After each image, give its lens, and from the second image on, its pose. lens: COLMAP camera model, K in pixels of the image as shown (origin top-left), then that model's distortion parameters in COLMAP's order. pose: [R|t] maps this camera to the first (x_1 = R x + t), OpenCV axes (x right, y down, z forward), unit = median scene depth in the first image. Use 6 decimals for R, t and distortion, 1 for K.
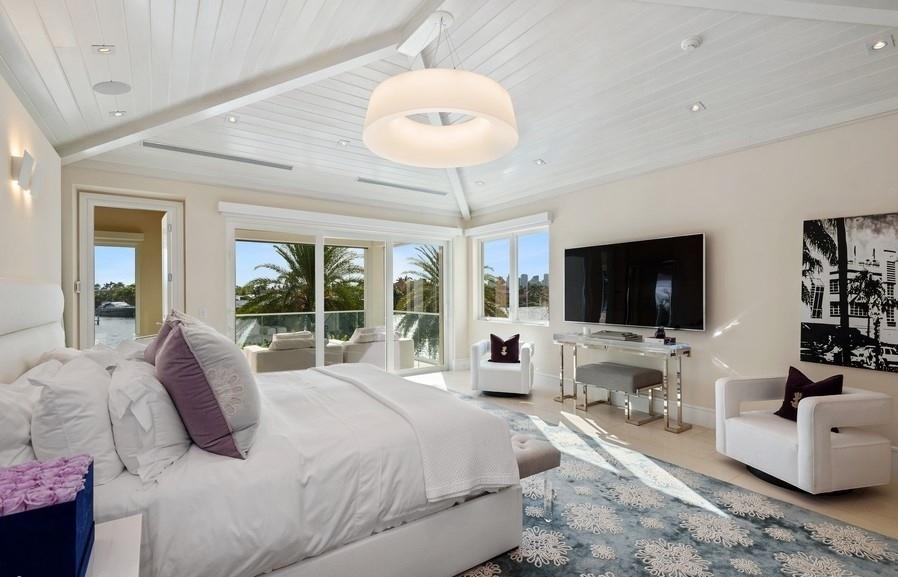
lens RADIAL K [[410.8, 0, 451.3], [0, 410.8, 290.8], [0, 0, 1]] dist [0.003723, -0.000083]
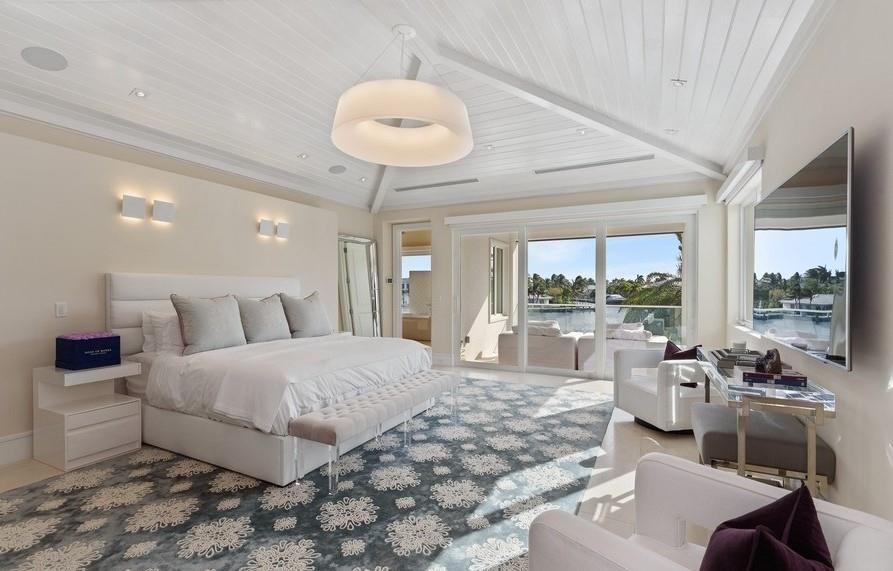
lens RADIAL K [[408.5, 0, 444.6], [0, 408.5, 288.9], [0, 0, 1]] dist [0.003723, -0.000083]
pose [[0.473685, 0.004996, -0.880680, 0.757260], [0.003366, 0.999966, 0.007484, 0.011260], [0.880688, -0.006509, 0.473652, 0.438742]]
